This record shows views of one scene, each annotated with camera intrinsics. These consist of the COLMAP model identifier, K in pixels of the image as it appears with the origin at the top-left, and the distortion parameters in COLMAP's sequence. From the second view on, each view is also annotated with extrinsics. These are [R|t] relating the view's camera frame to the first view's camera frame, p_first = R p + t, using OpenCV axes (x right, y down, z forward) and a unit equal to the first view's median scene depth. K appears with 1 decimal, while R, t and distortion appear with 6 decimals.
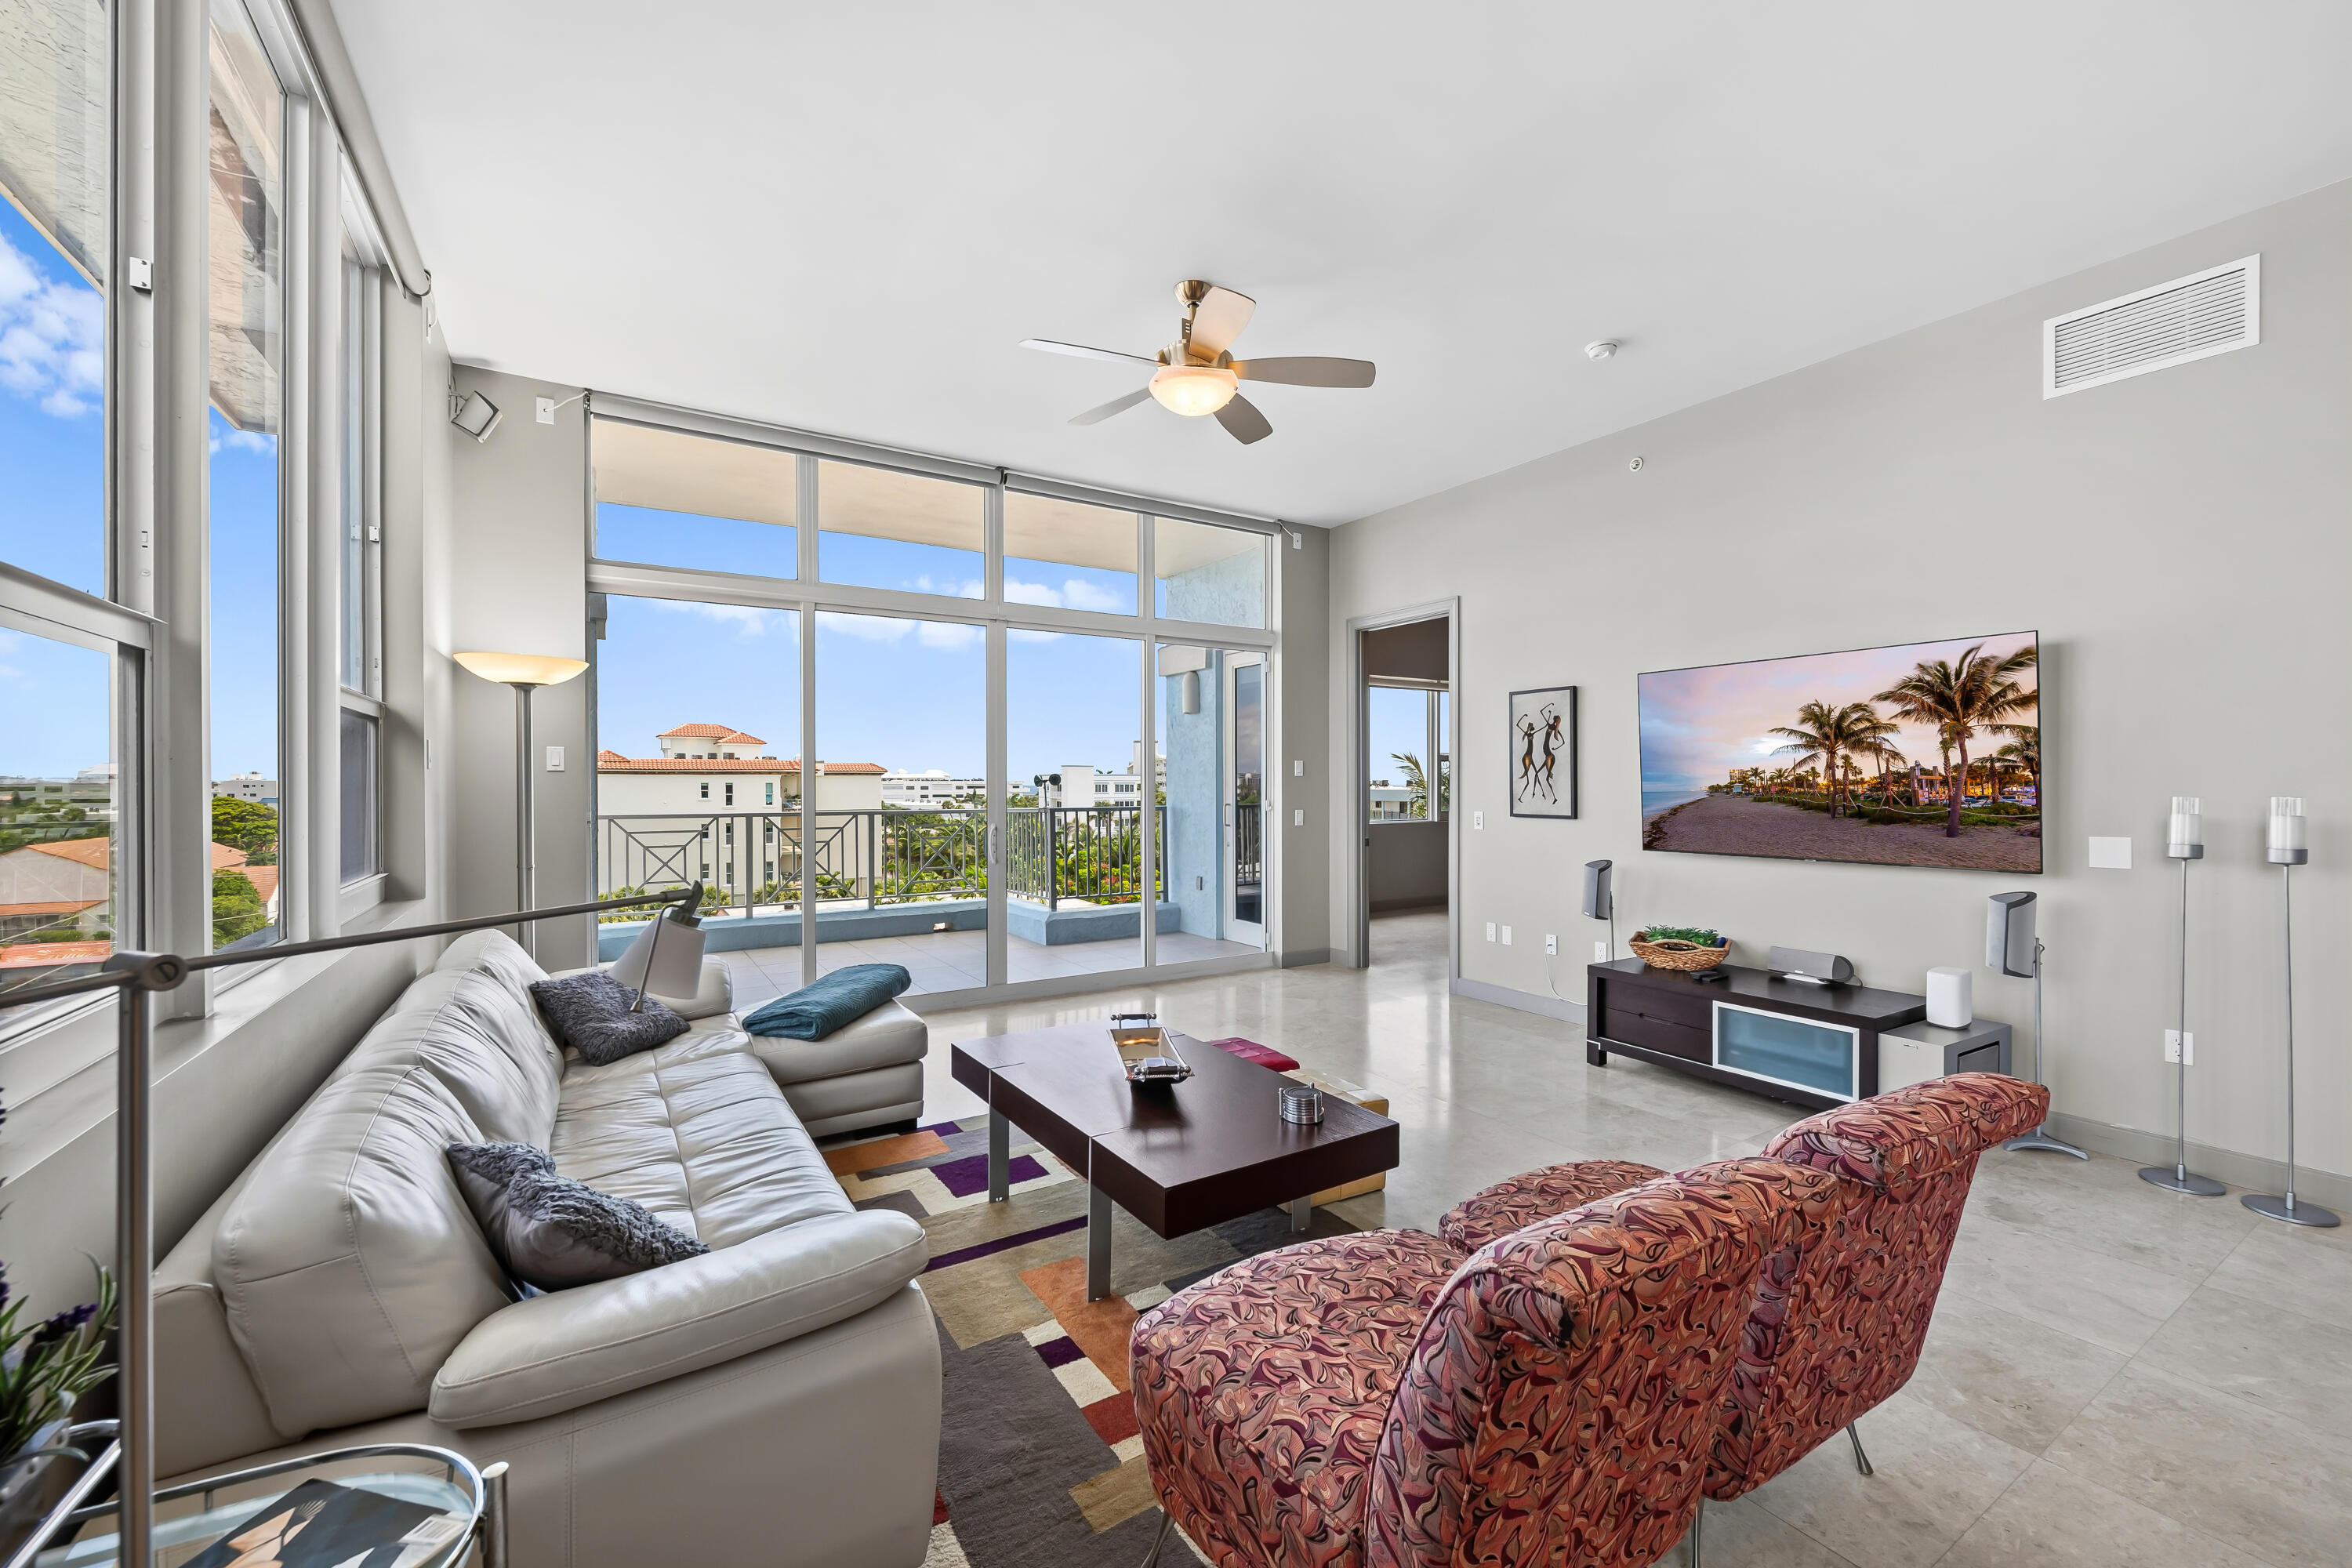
lens RADIAL K [[944.2, 0, 1189.6], [0, 944.2, 775.6], [0, 0, 1]] dist [0.002258, 0.000295]
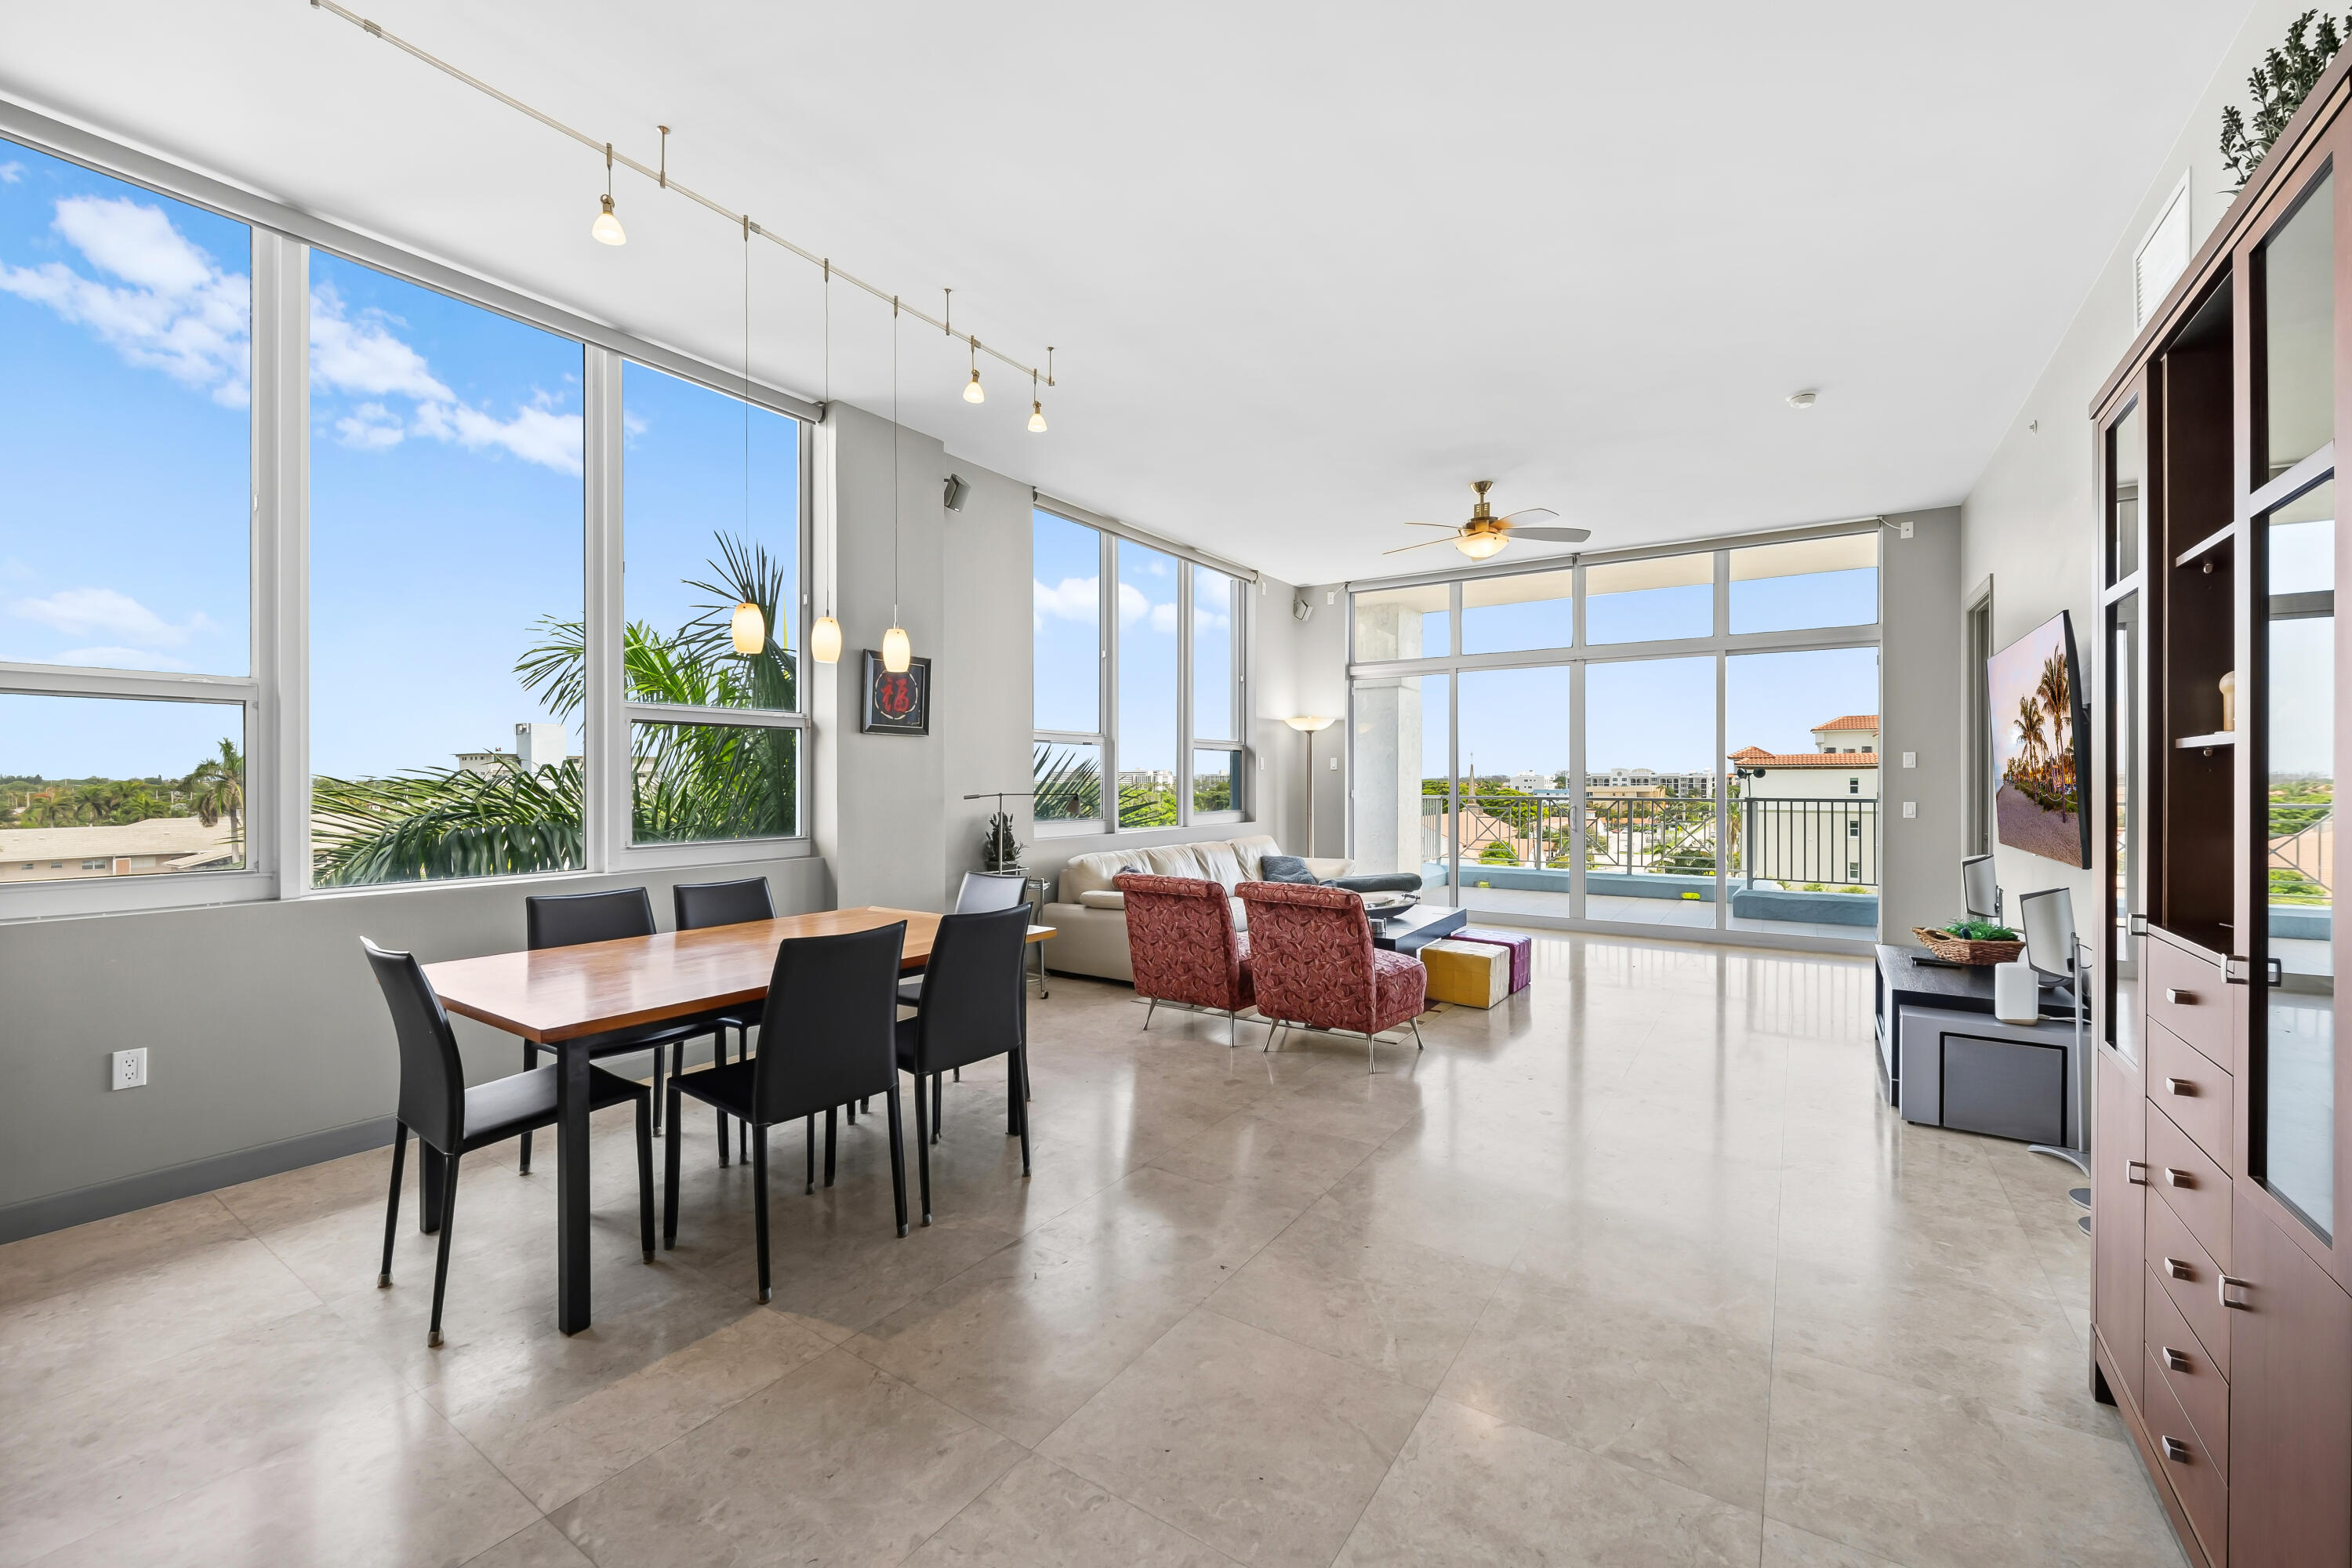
lens RADIAL K [[936.8, 0, 1189.9], [0, 936.8, 776.2], [0, 0, 1]] dist [-0.003612, -0.000209]
pose [[0.420147, 0.000255, -0.907456, 0.821243], [0.005215, 0.999983, 0.002696, 0.001985], [0.907441, -0.005865, 0.420139, -0.121446]]
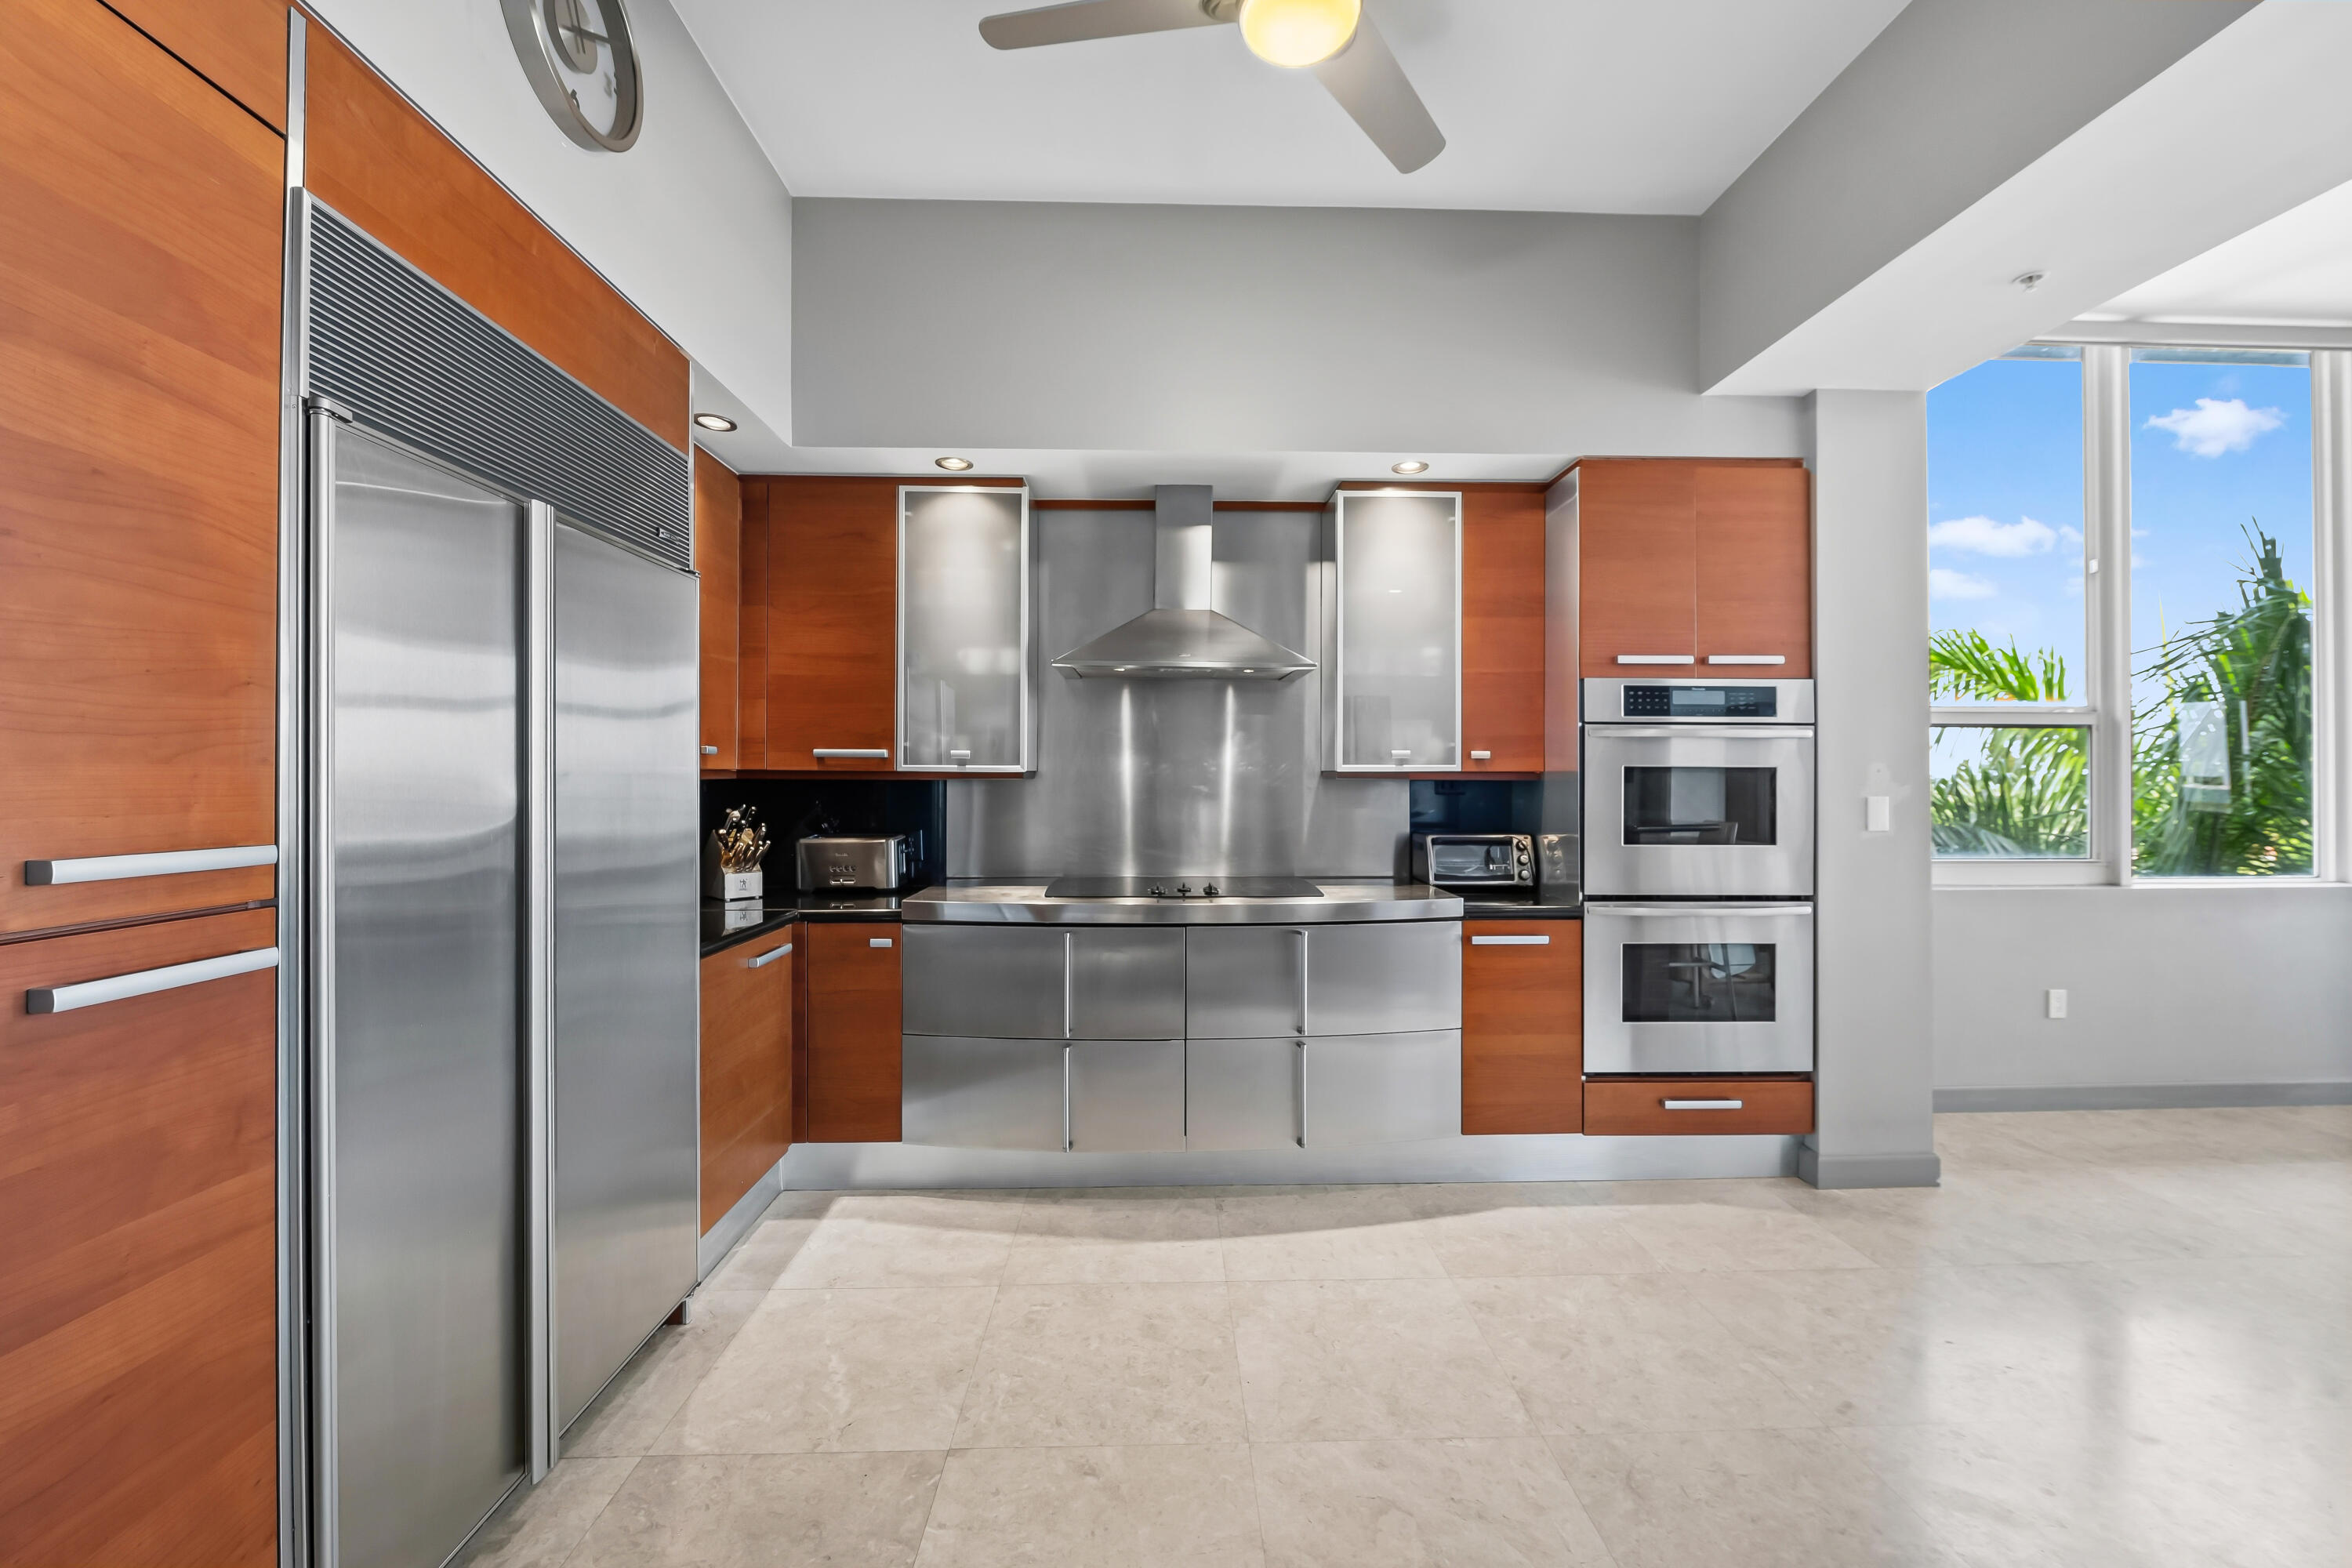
lens RADIAL K [[936.8, 0, 1189.9], [0, 936.8, 776.2], [0, 0, 1]] dist [-0.003612, -0.000209]
pose [[-0.496270, -0.000988, -0.868168, 1.019885], [0.007342, 0.999959, -0.005335, -0.007534], [0.868137, -0.009021, -0.496242, -0.623771]]
